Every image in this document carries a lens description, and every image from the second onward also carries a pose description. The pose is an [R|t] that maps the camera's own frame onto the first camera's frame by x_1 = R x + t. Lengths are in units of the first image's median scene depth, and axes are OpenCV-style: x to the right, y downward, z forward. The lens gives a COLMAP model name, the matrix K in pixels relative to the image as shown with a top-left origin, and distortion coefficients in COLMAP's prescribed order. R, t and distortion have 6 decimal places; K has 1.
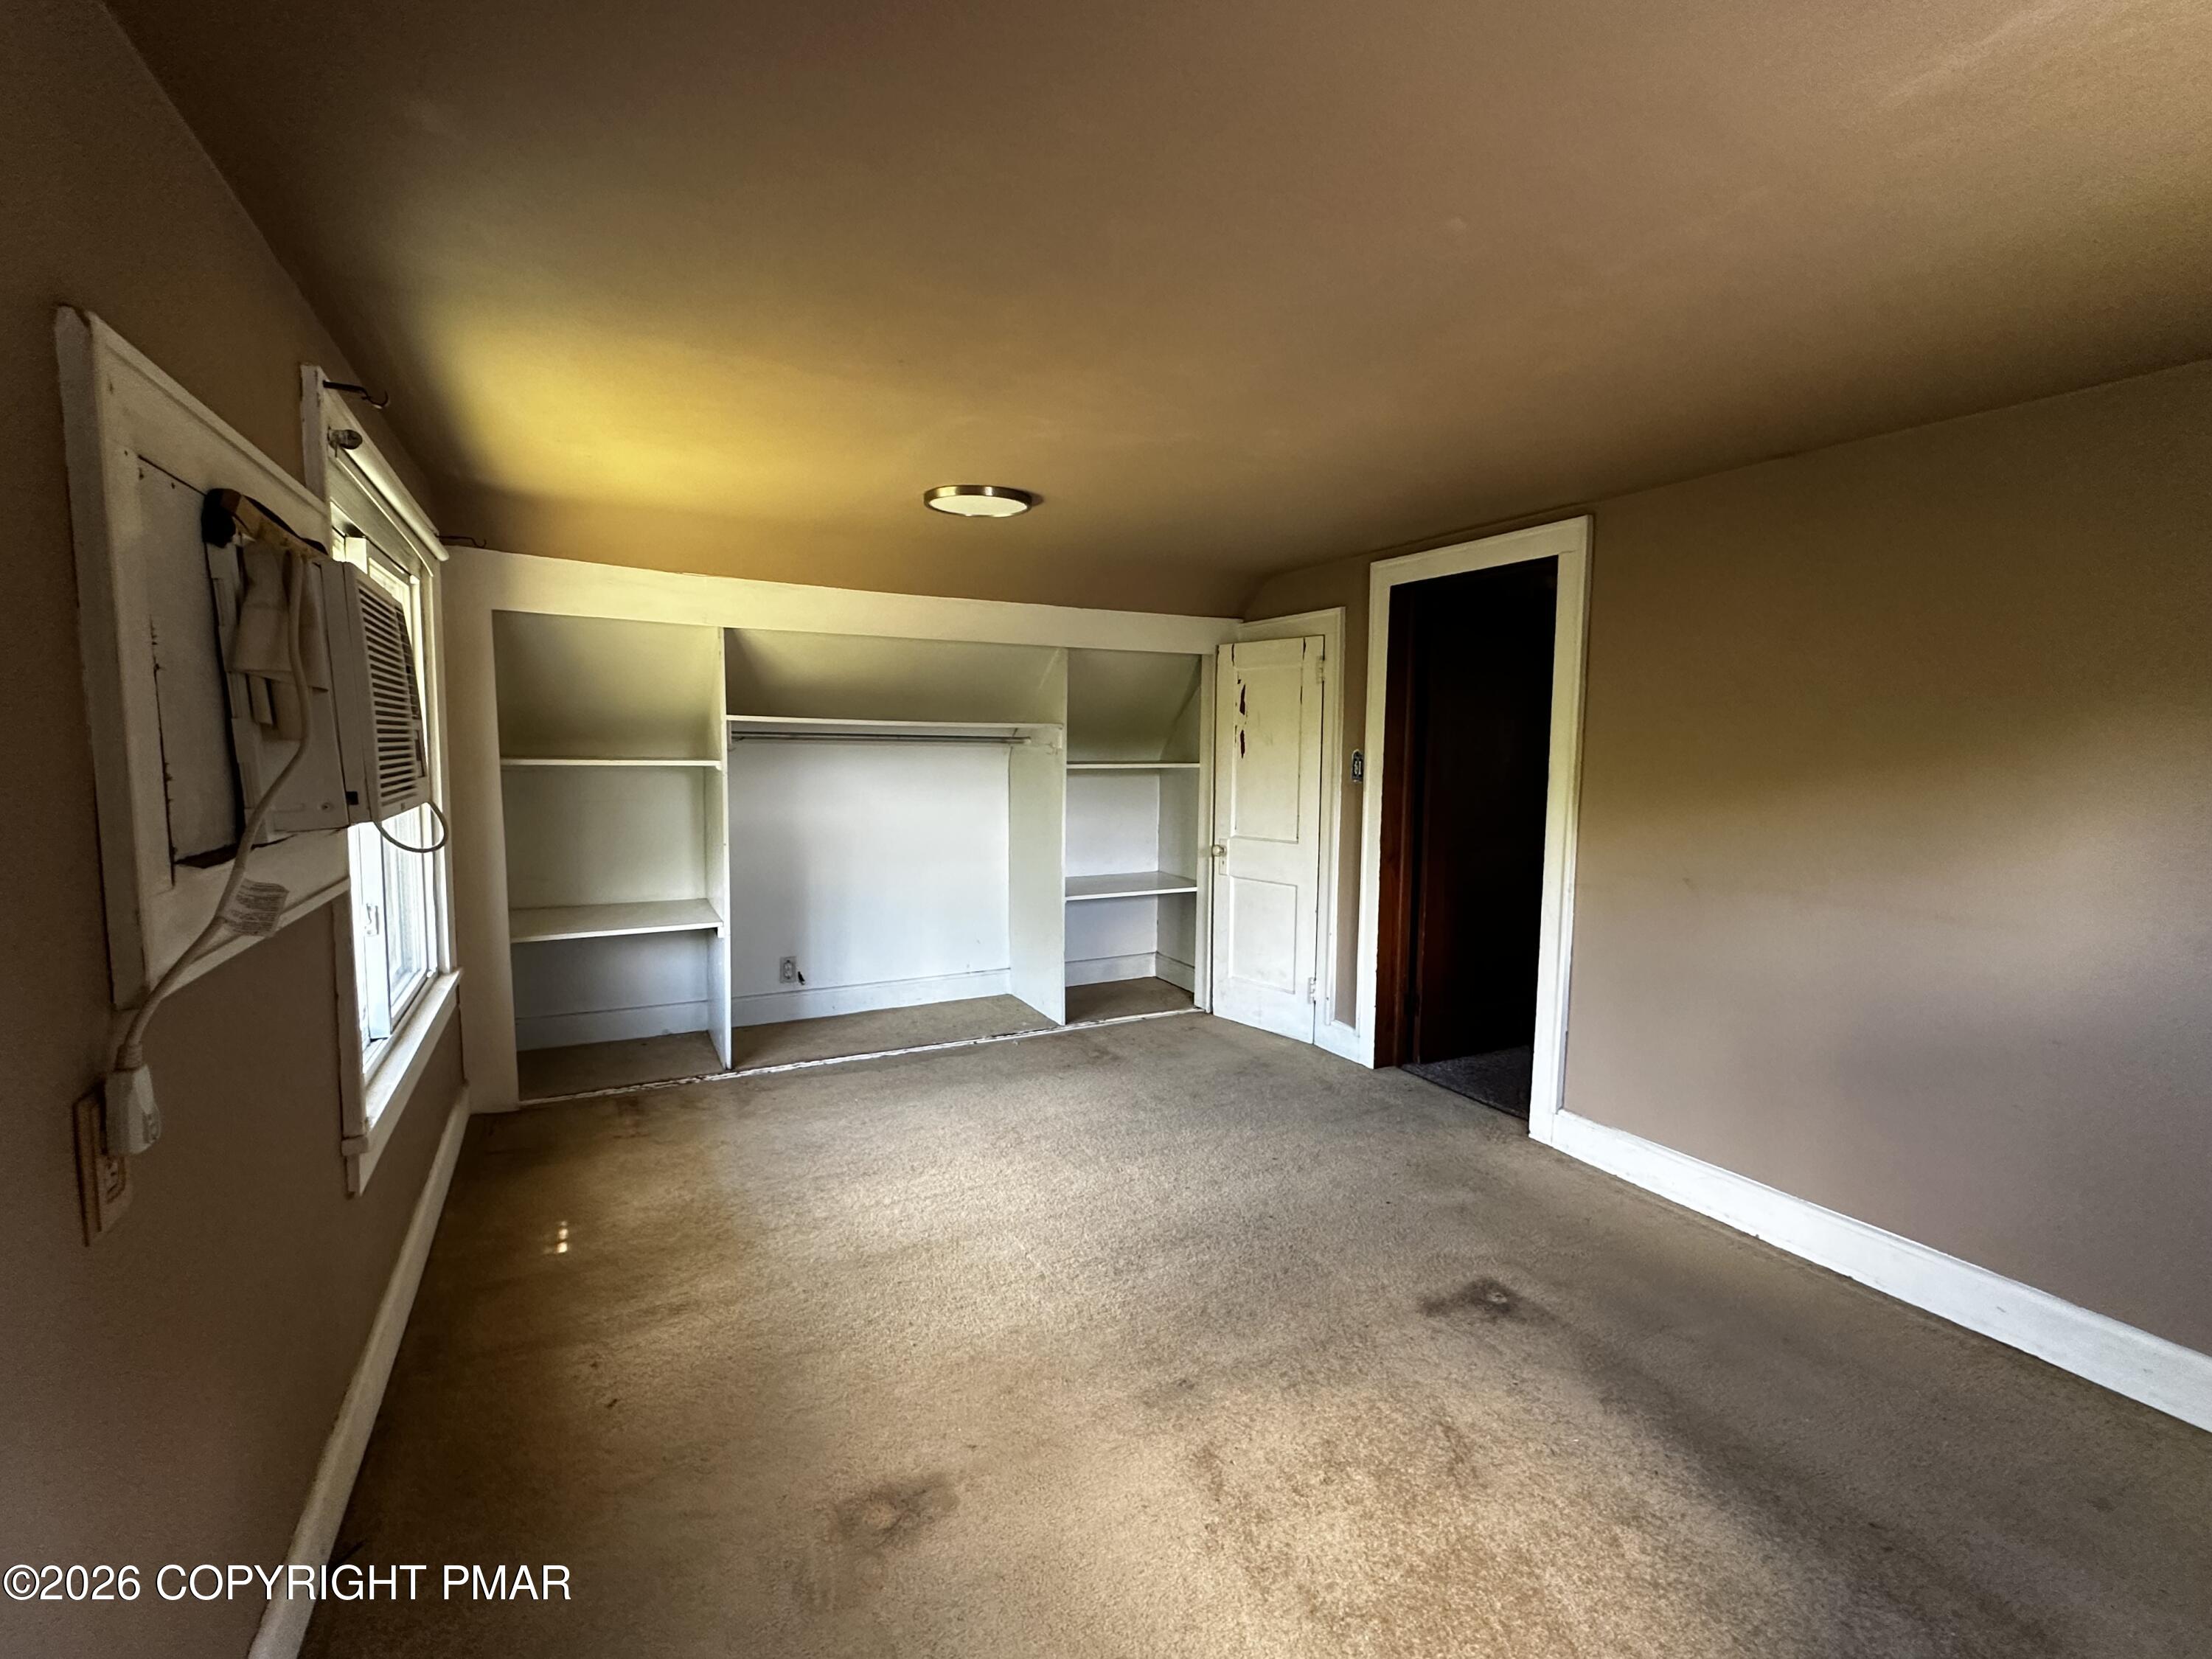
lens RADIAL K [[973.6, 0, 1107.9], [0, 973.6, 831.9], [0, 0, 1]] dist [-0.001521, -0.000895]
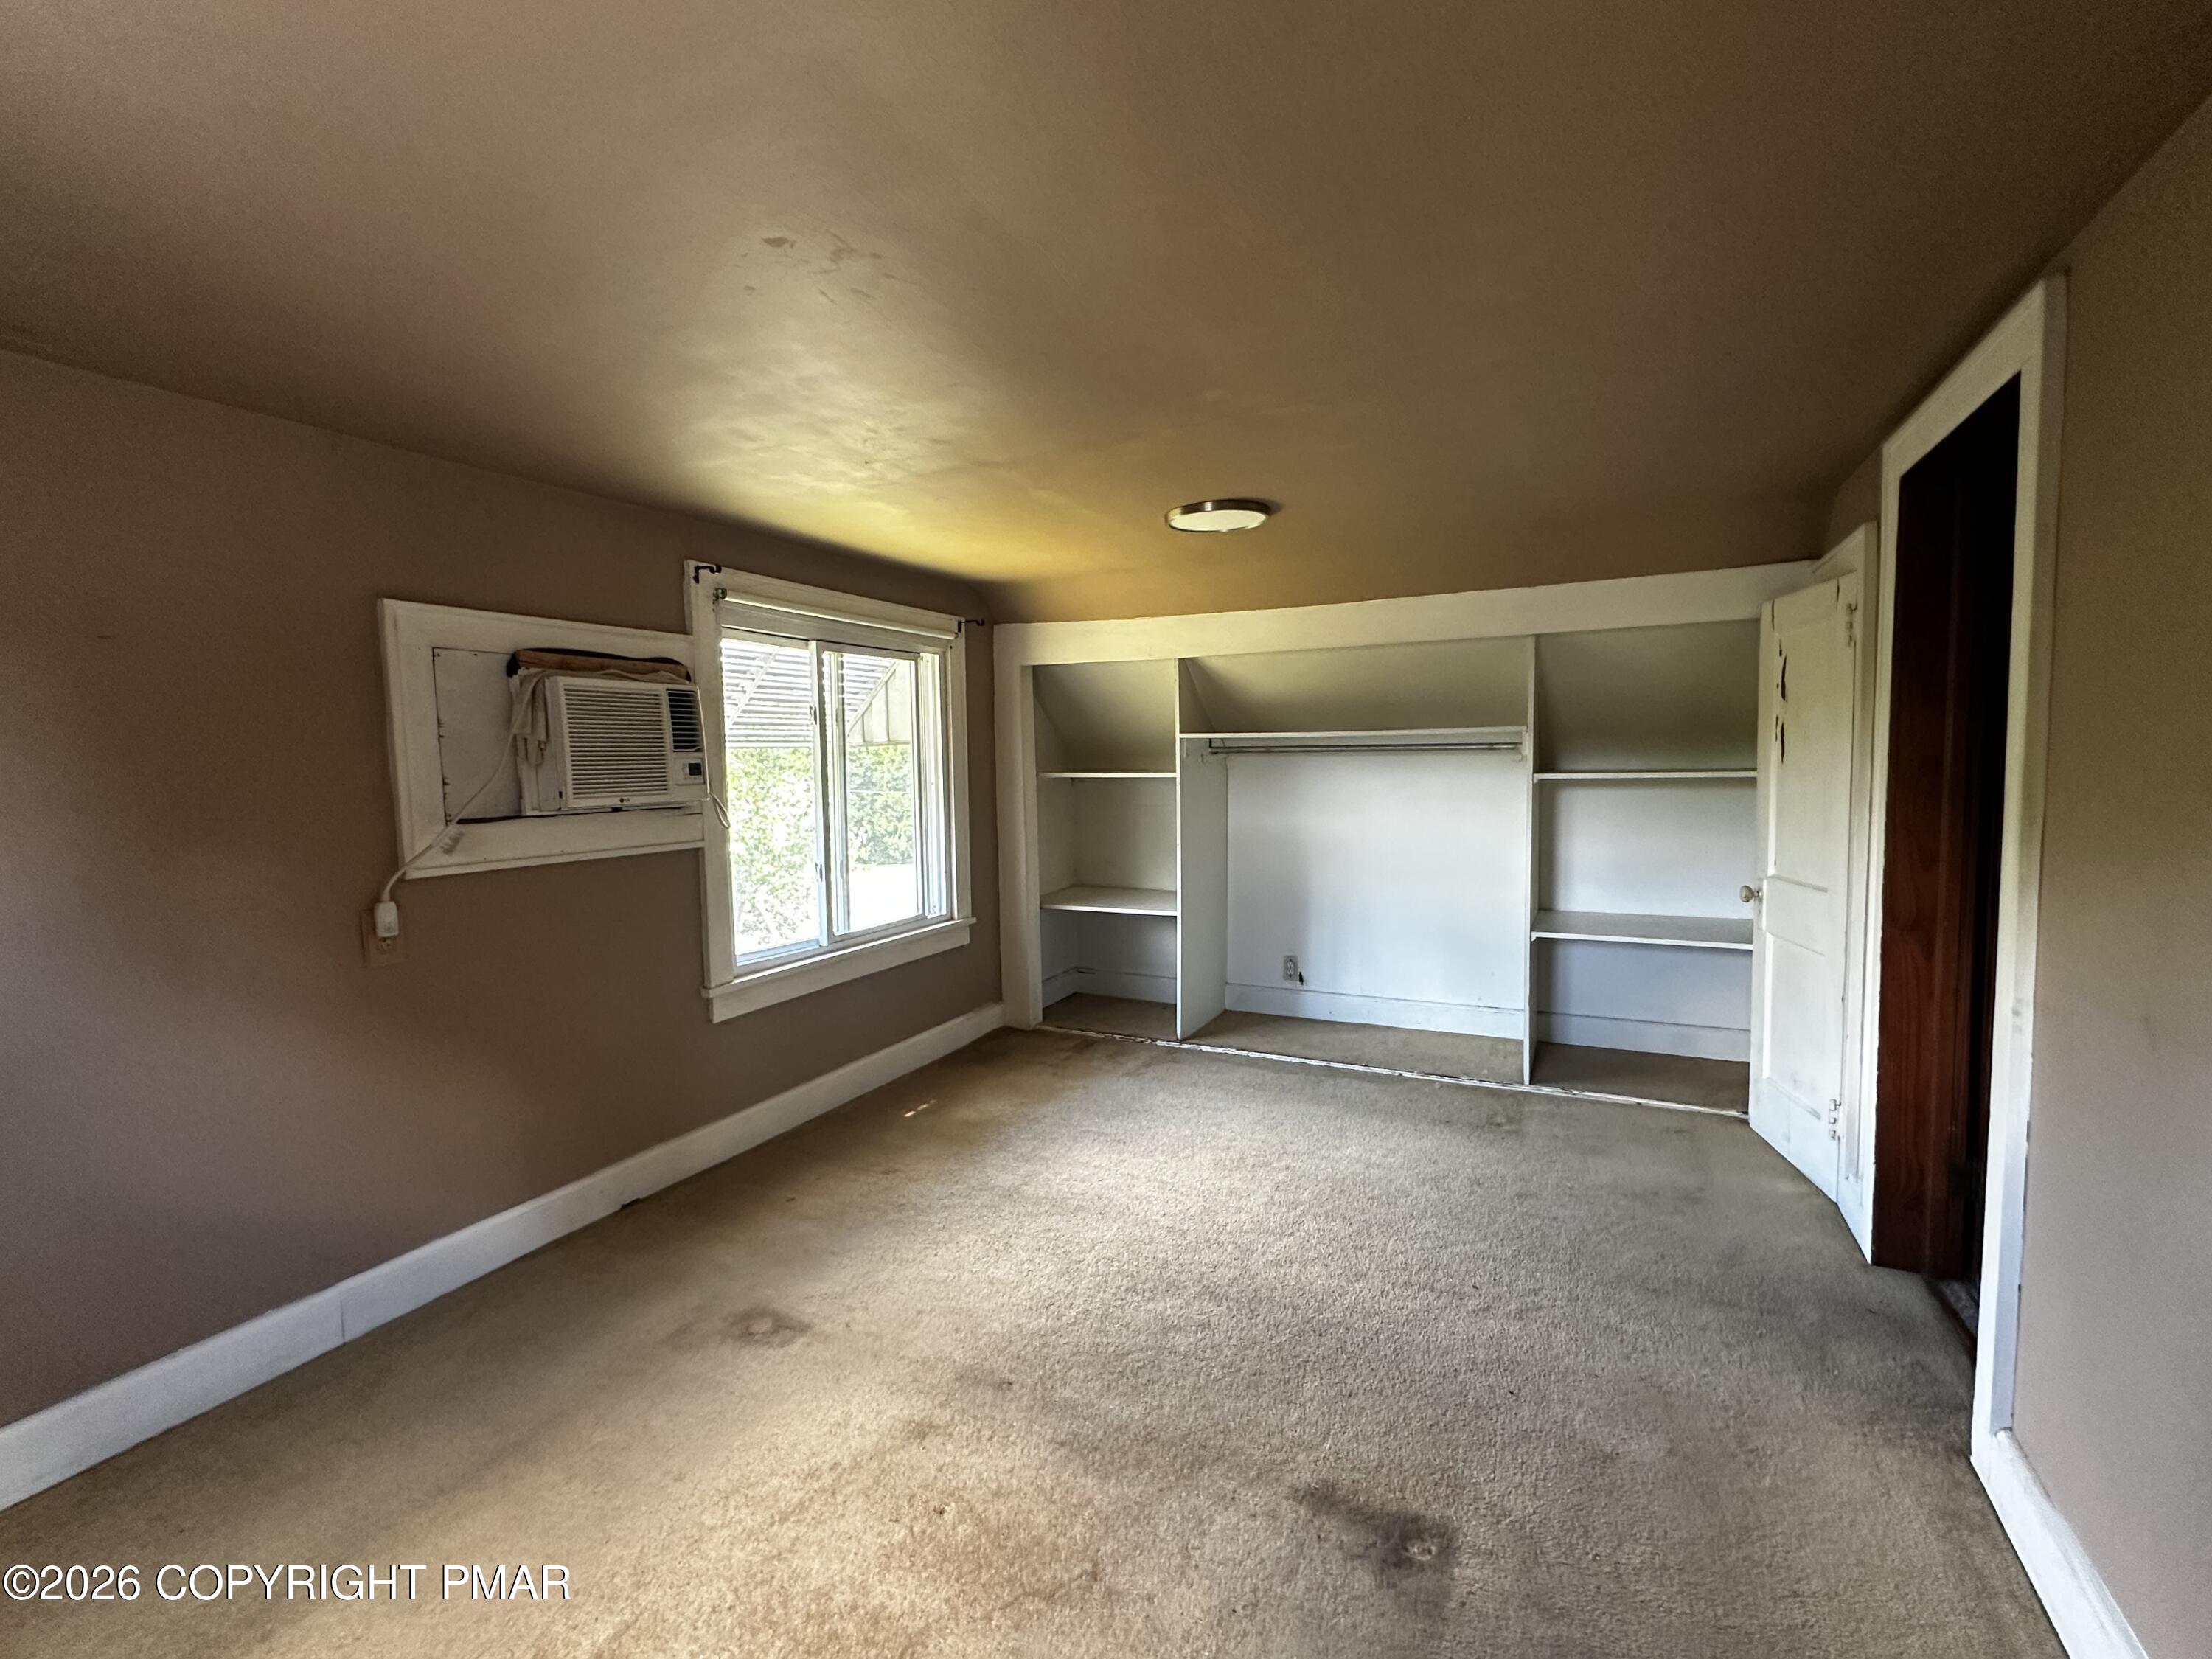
lens RADIAL K [[973.6, 0, 1107.9], [0, 973.6, 831.9], [0, 0, 1]] dist [-0.001521, -0.000895]
pose [[0.587427, 0.041173, -0.808229, 0.499040], [-0.050769, 0.998613, 0.013973, -0.014852], [0.807683, 0.032825, 0.588703, 0.250609]]
